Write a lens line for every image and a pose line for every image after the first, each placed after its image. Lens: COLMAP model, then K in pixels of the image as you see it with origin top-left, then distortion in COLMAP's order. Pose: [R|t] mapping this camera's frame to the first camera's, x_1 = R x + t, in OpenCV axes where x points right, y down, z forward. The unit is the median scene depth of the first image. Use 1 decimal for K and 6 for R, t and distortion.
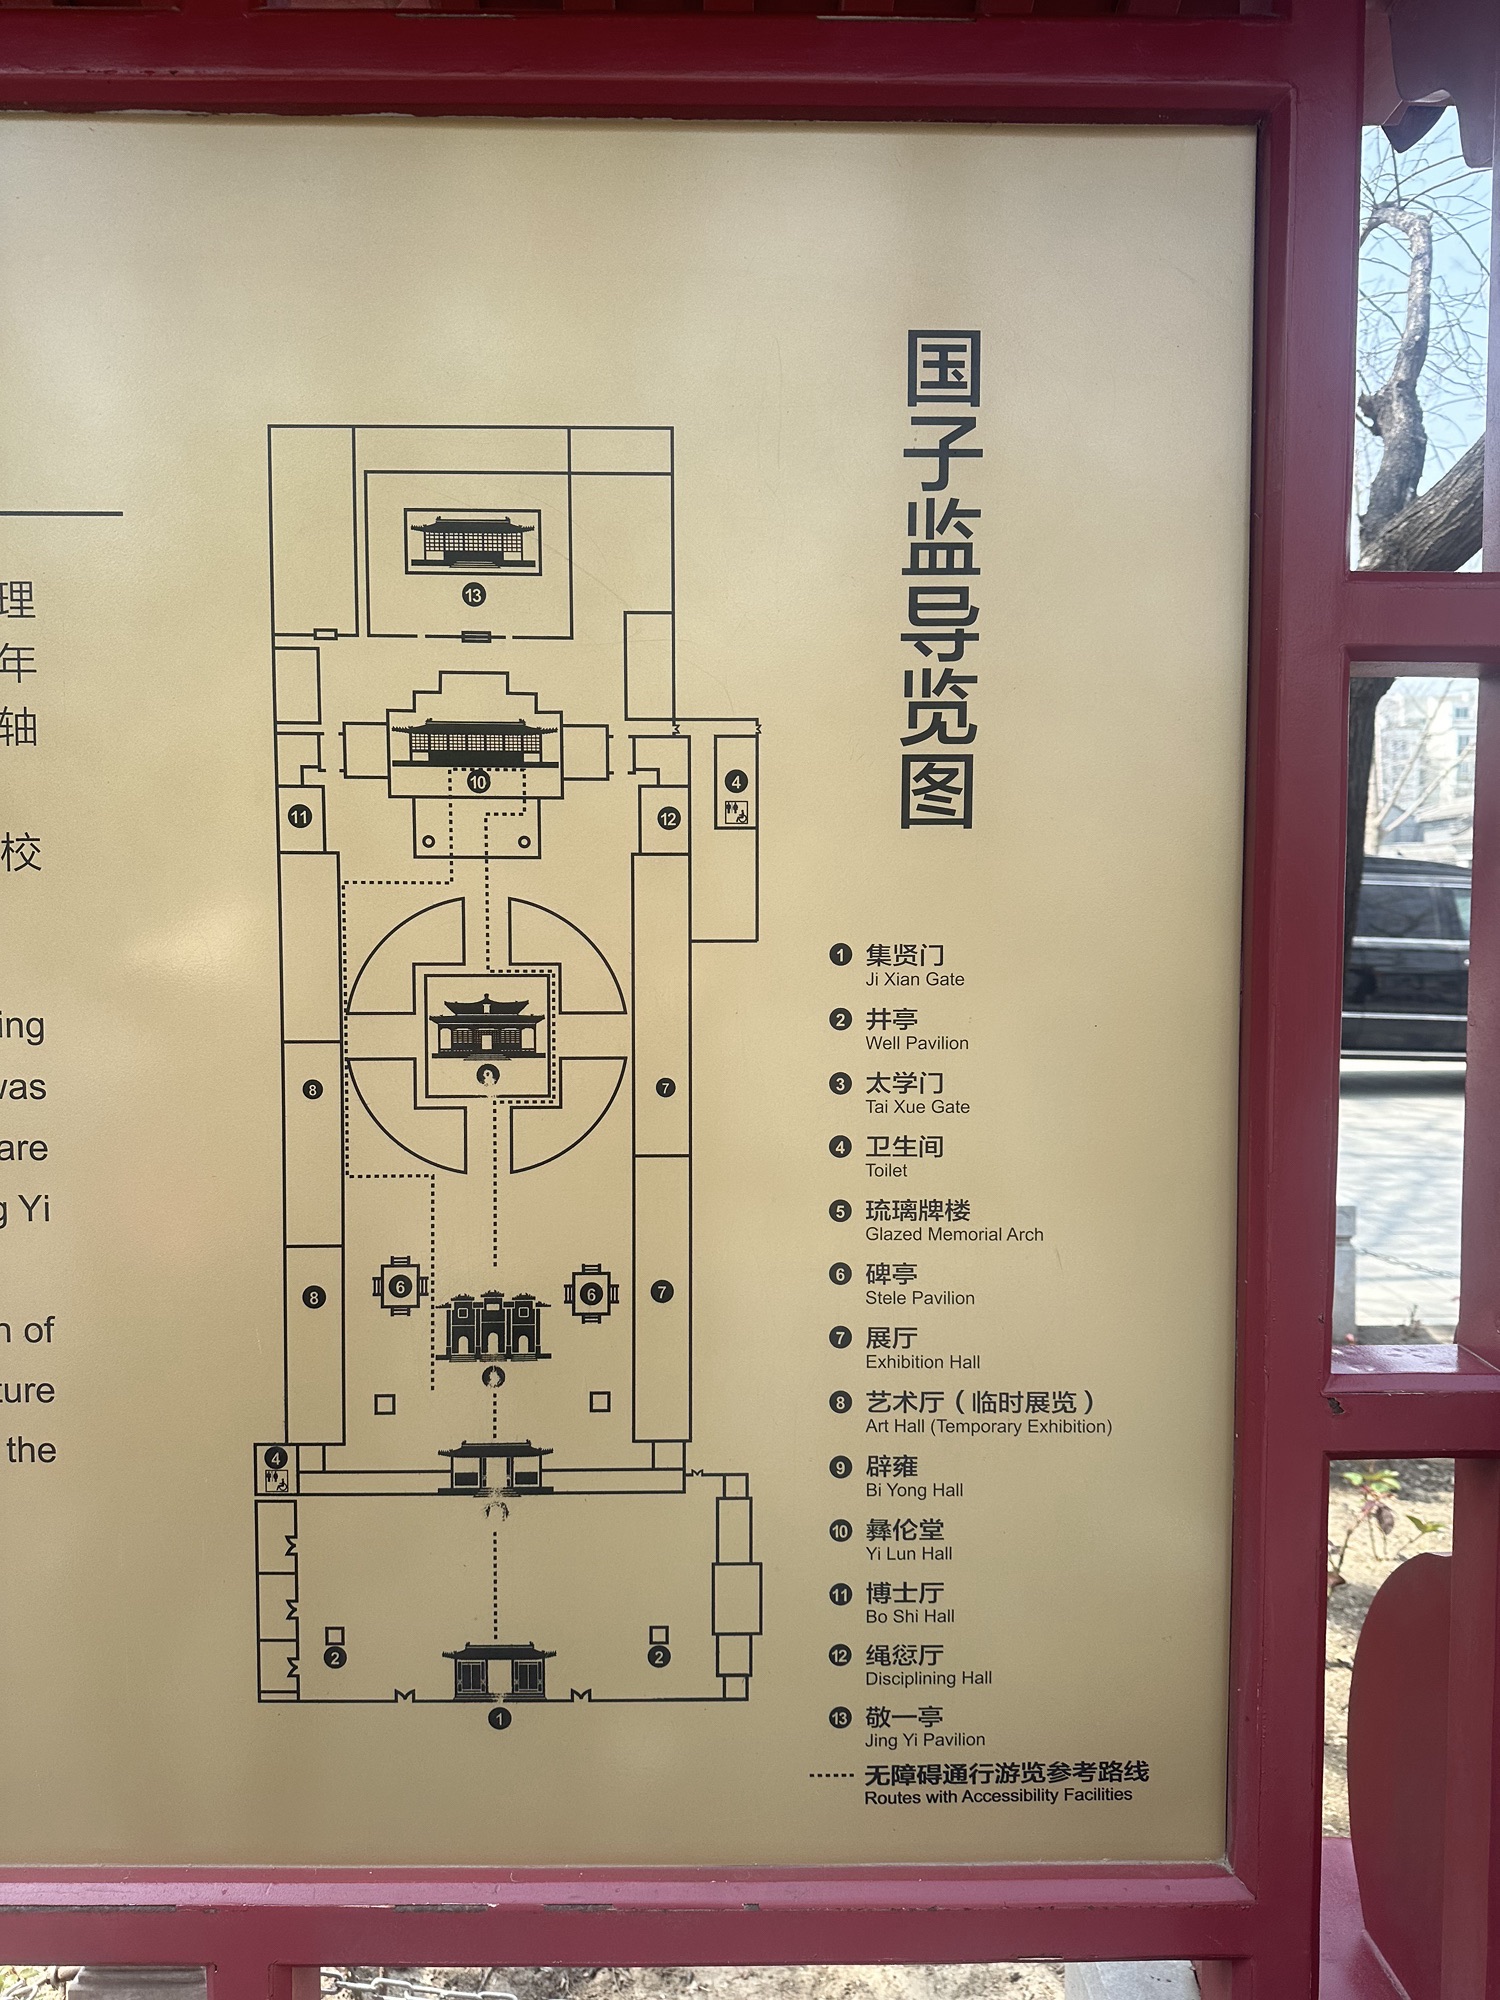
lens RADIAL K [[1410.0, 0, 747.3], [0, 1410.0, 1014.9], [0, 0, 1]] dist [0.046961, -0.050166]
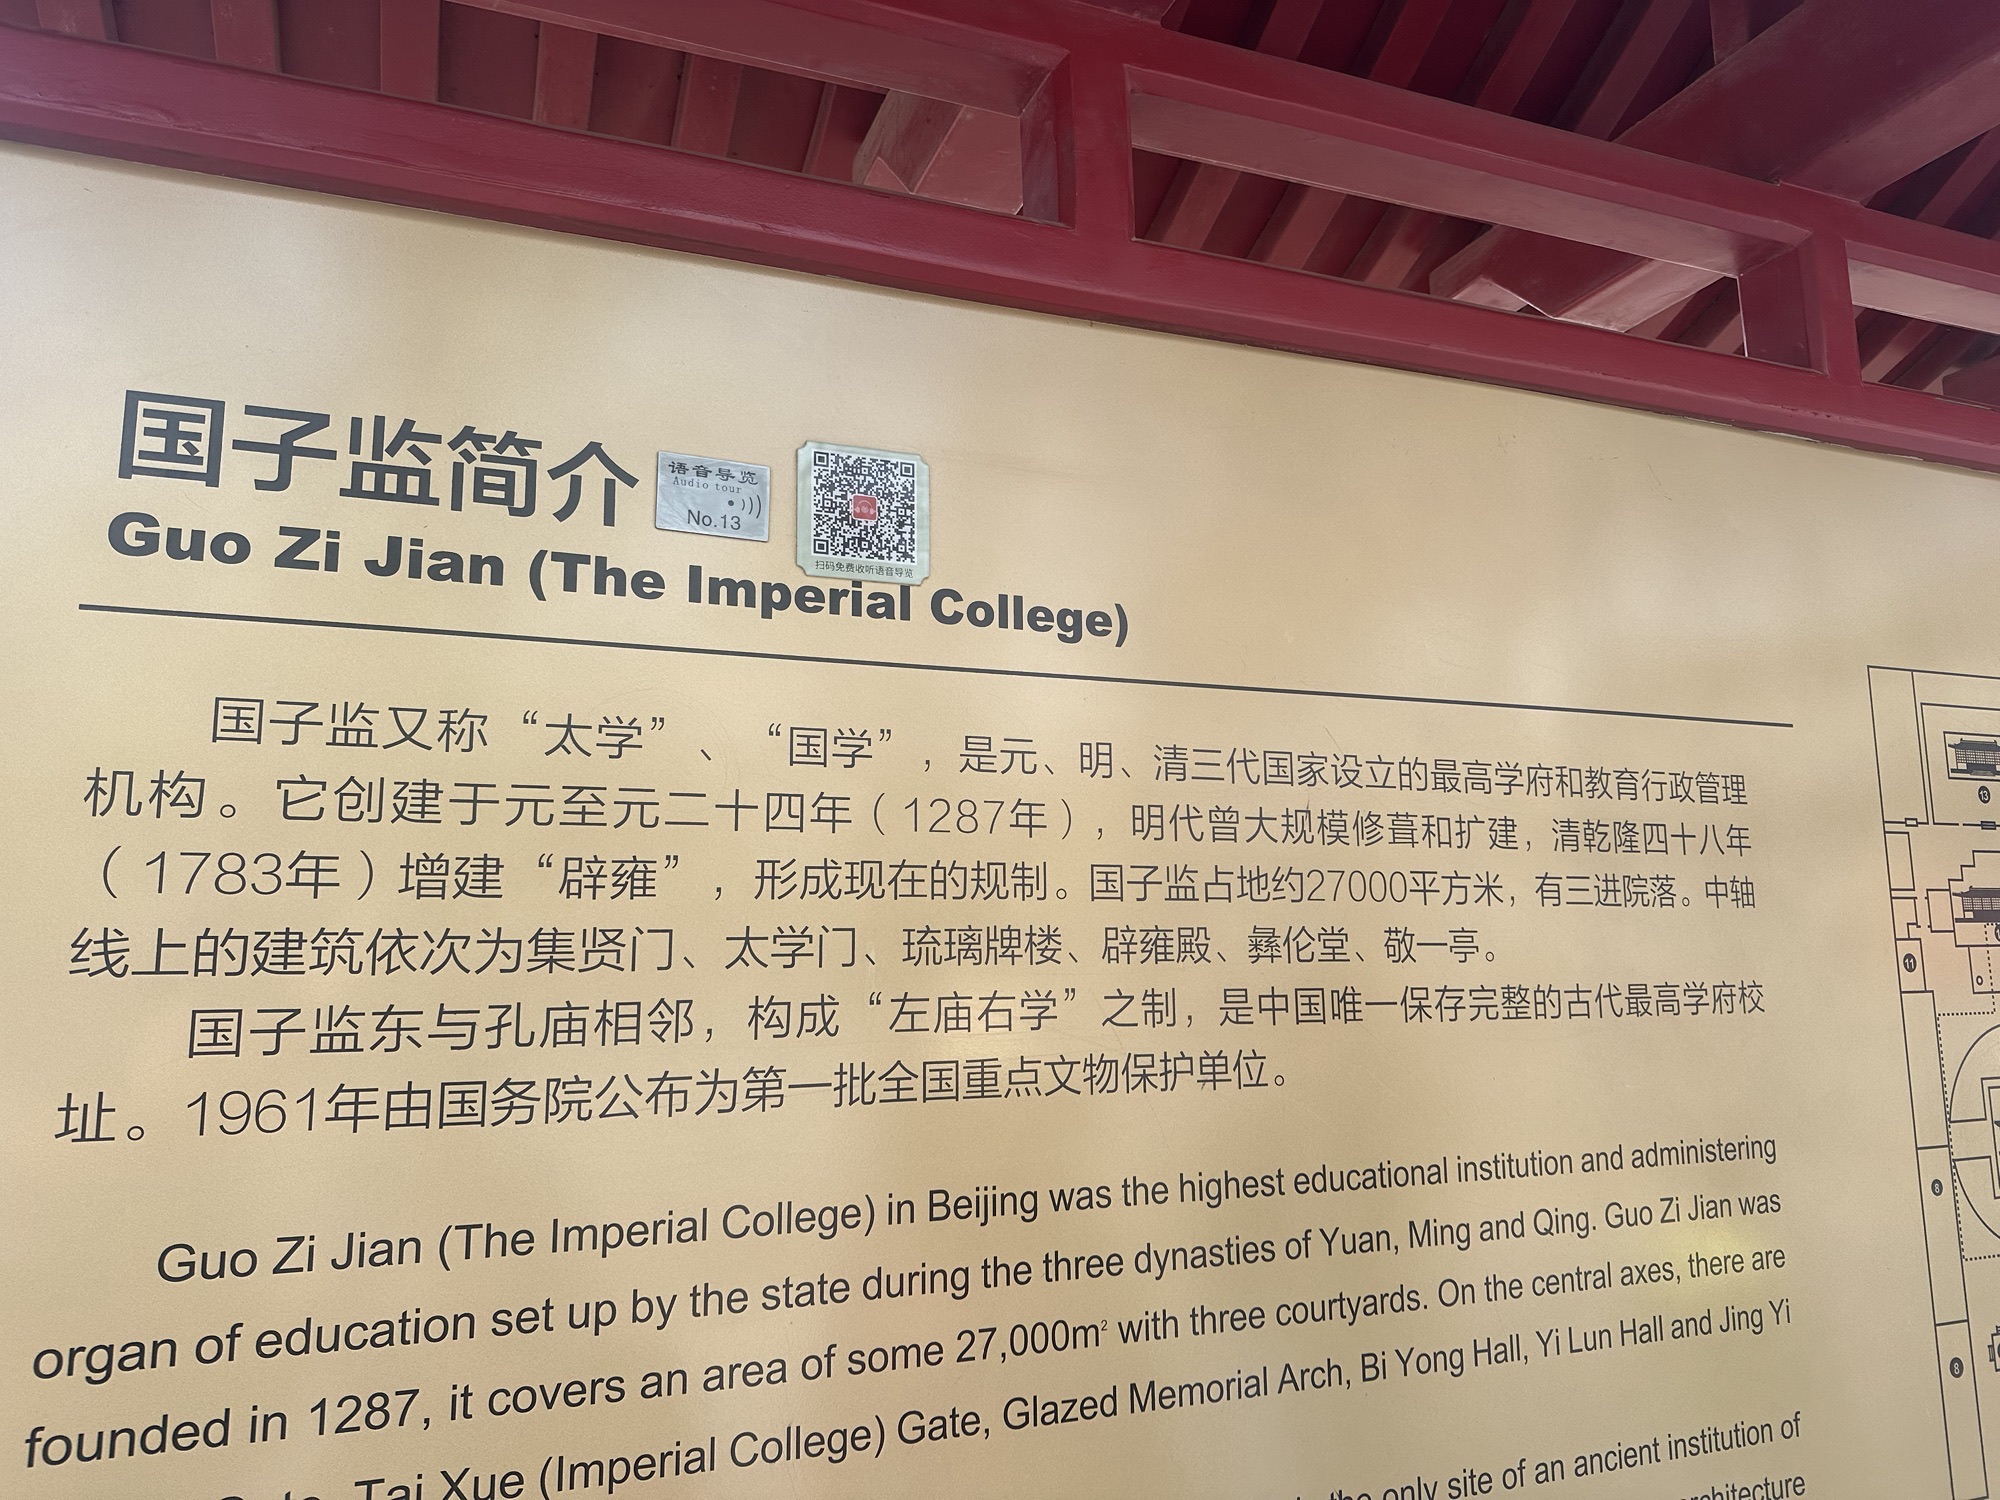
lens RADIAL K [[1410.0, 0, 995.0], [0, 1410.0, 735.5], [0, 0, 1]] dist [0.046961, -0.050166]
pose [[0.939206, 0.040056, 0.341009, -1.525653], [0.033070, 0.978001, -0.205961, -0.103631], [-0.341758, 0.204718, 0.917220, 0.070149]]
